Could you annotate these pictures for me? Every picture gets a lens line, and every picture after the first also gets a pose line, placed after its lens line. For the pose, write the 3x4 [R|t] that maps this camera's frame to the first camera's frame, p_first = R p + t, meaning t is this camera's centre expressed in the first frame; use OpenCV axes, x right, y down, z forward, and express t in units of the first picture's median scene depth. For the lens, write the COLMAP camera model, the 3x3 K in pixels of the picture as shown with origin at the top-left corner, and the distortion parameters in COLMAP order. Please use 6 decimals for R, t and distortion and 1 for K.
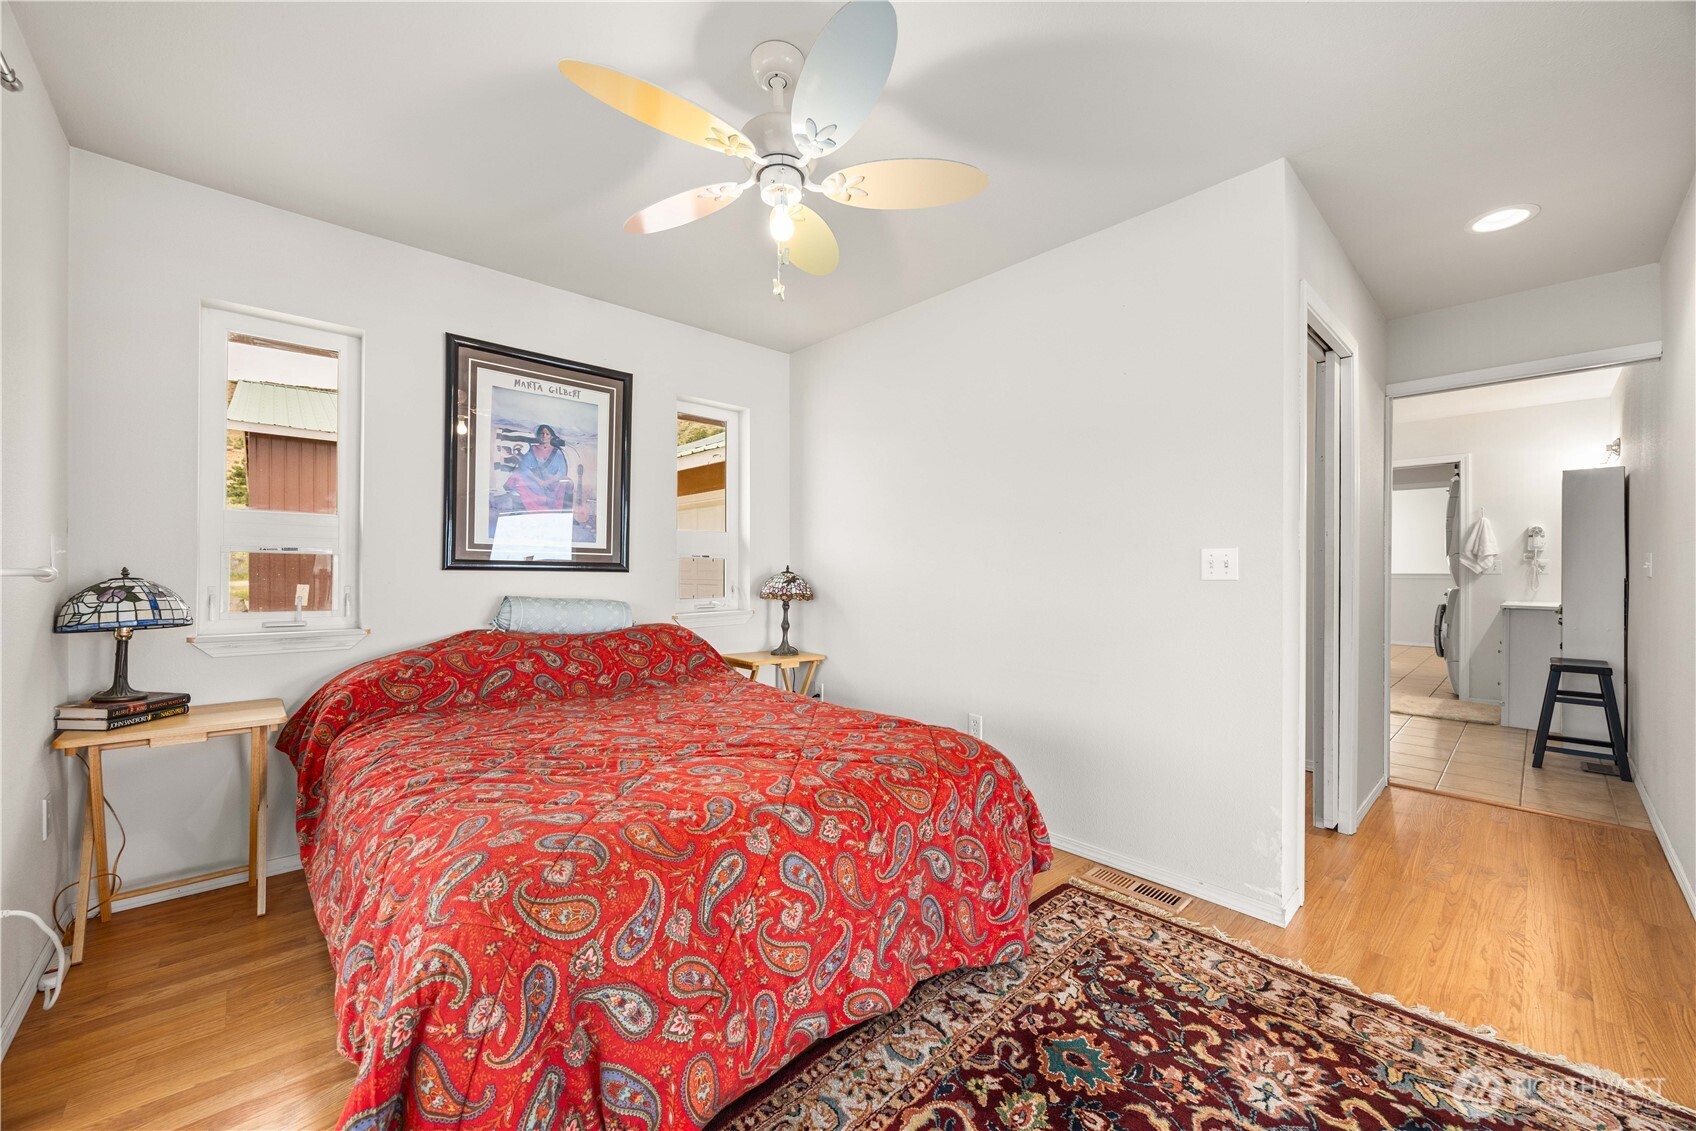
lens RADIAL K [[635.5, 0, 835.7], [0, 635.5, 567.4], [0, 0, 1]] dist [-0.000642, -0.000017]
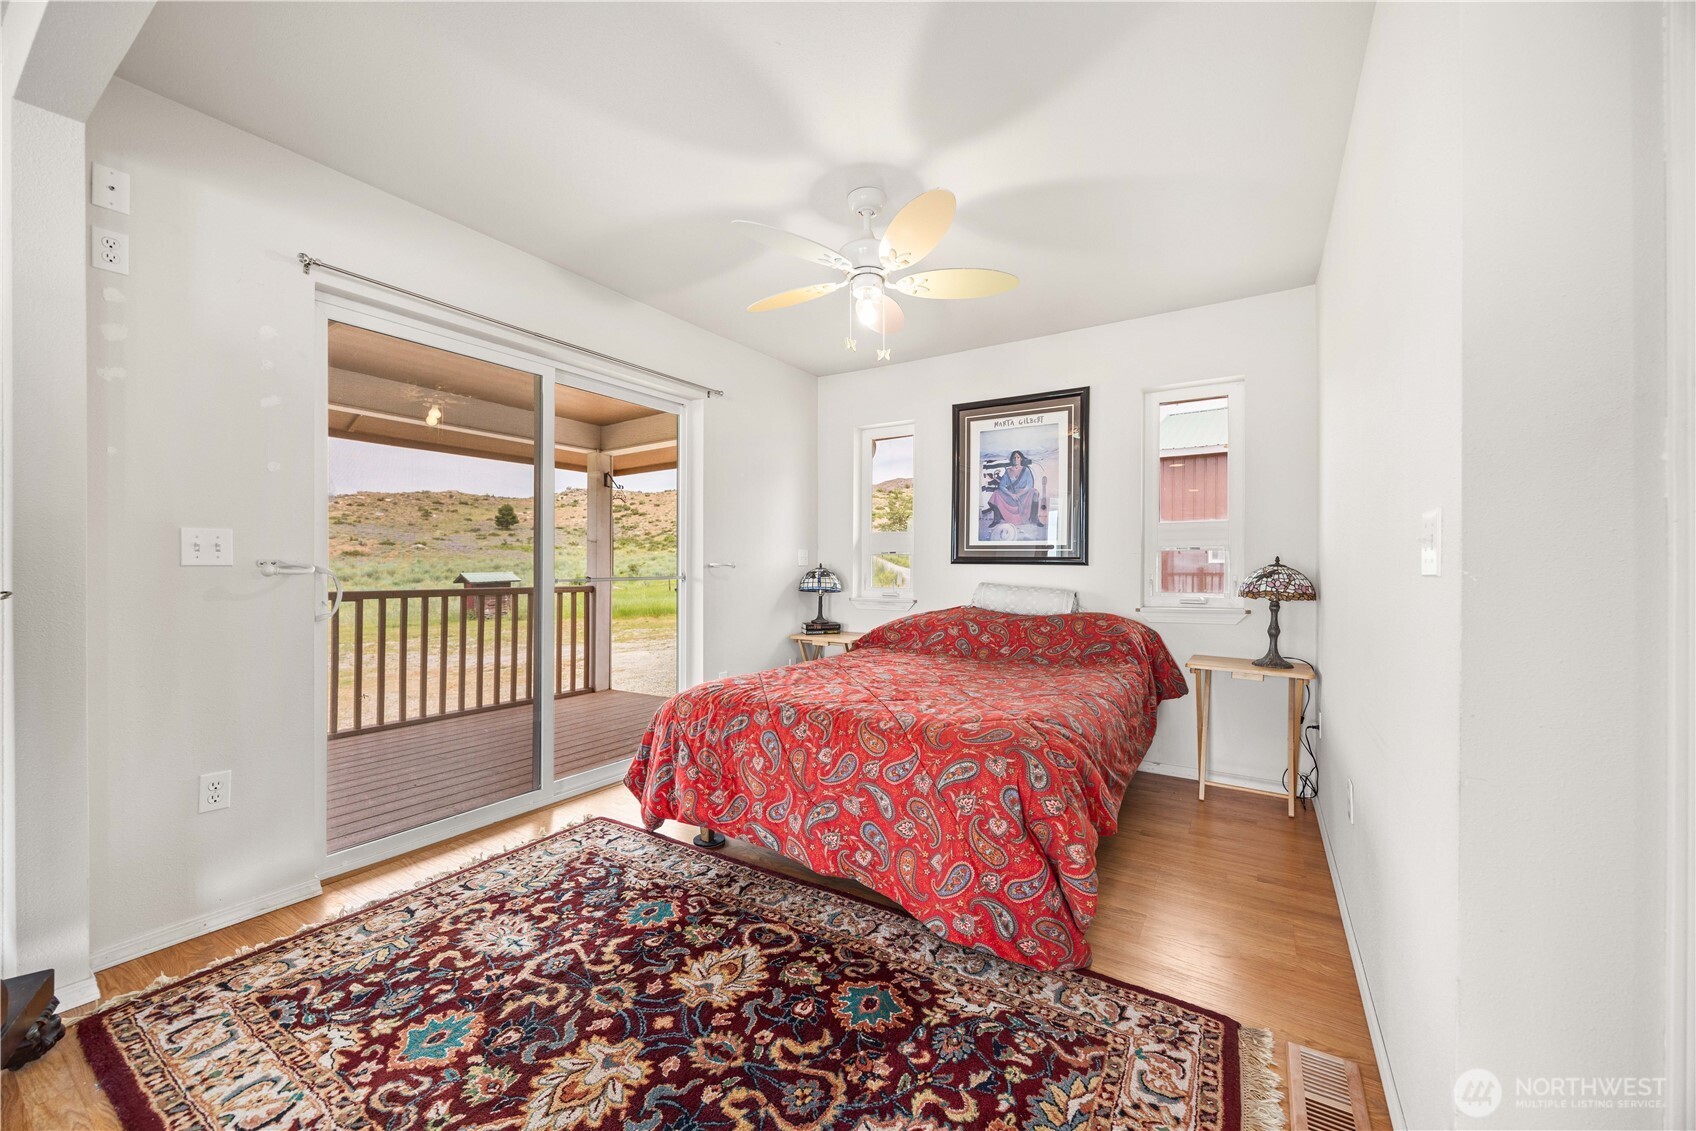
lens RADIAL K [[635.5, 0, 847.4], [0, 635.5, 563.9], [0, 0, 1]] dist [-0.000642, -0.000017]
pose [[0.275210, -0.005764, -0.961367, 0.859001], [0.004619, 0.999978, -0.004674, 0.011624], [0.961373, -0.003154, 0.275230, 0.398154]]
